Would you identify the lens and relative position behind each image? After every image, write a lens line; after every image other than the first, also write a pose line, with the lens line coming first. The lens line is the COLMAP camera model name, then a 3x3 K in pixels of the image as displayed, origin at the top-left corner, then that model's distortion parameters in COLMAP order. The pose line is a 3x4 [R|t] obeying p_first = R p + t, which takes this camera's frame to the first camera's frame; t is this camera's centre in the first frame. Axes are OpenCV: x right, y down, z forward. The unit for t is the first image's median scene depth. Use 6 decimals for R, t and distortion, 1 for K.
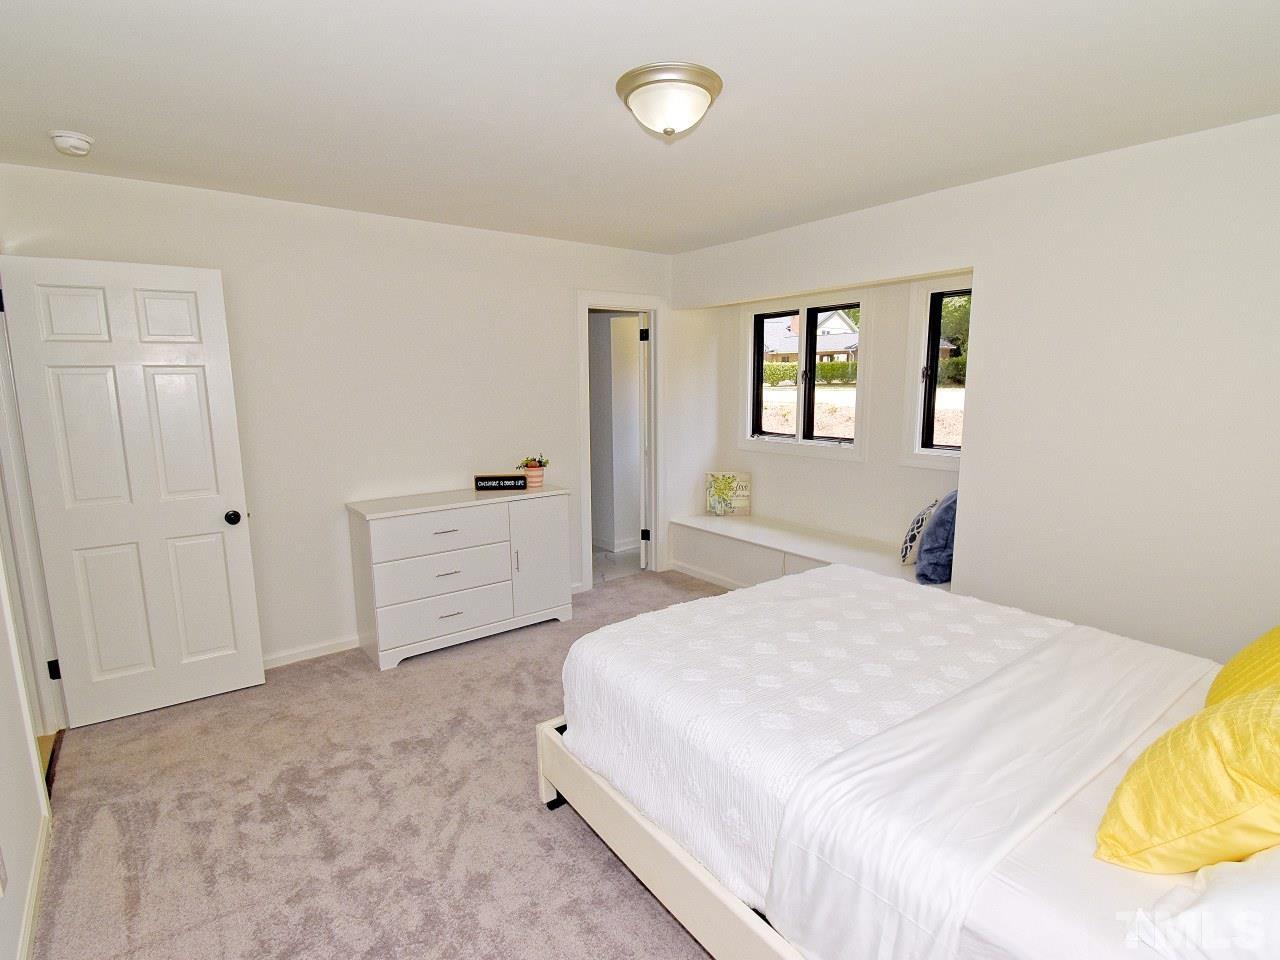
lens RADIAL K [[636.7, 0, 644.4], [0, 636.7, 477.9], [0, 0, 1]] dist [0.023482, -0.027881]
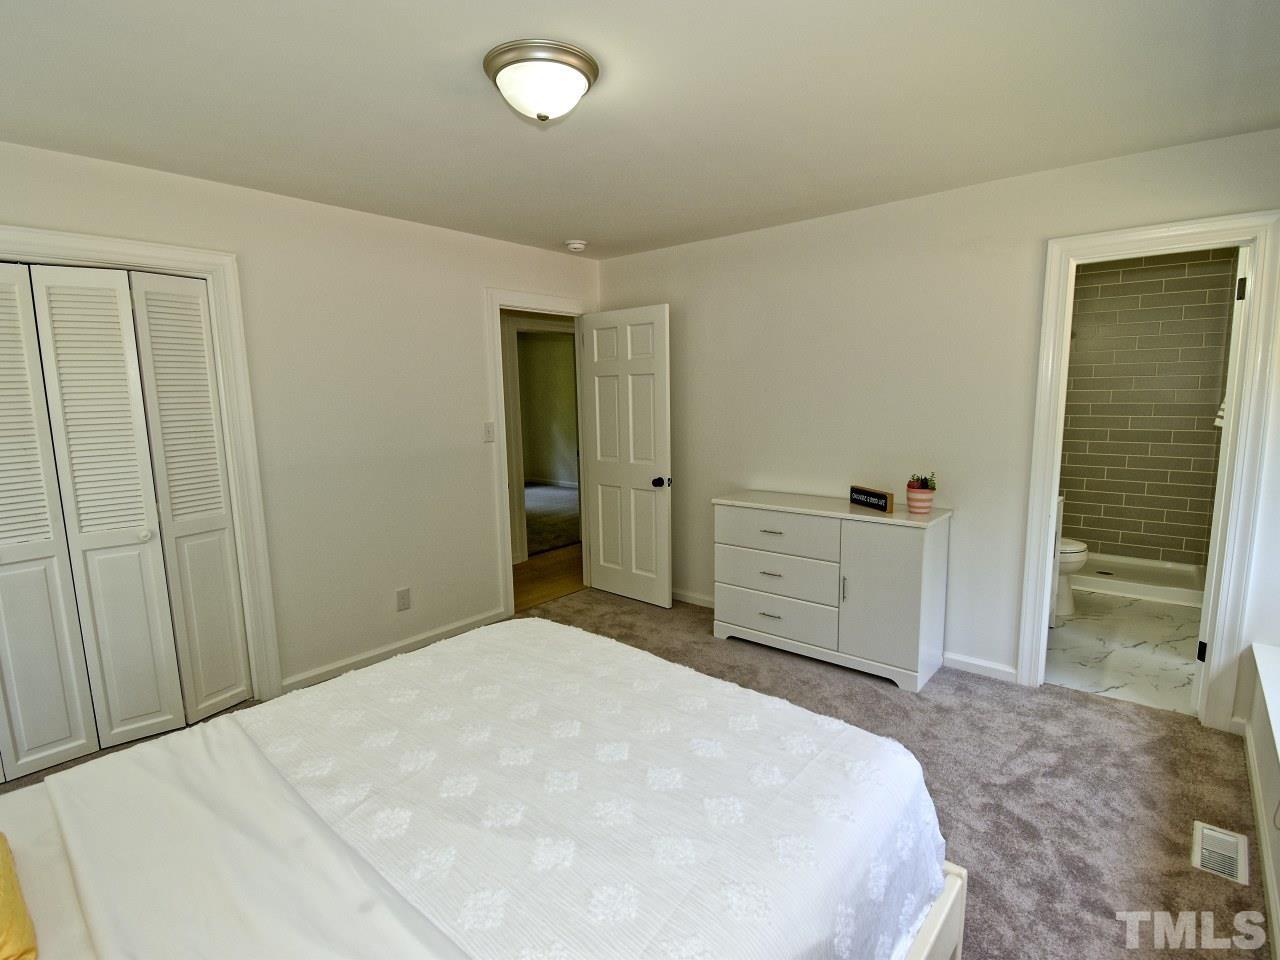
lens RADIAL K [[636.7, 0, 644.4], [0, 636.7, 477.9], [0, 0, 1]] dist [0.023482, -0.027881]
pose [[0.207165, 0.135868, -0.968825, 0.605942], [-0.130635, 0.985282, 0.110242, -0.083877], [0.969545, 0.103724, 0.221865, 0.573437]]
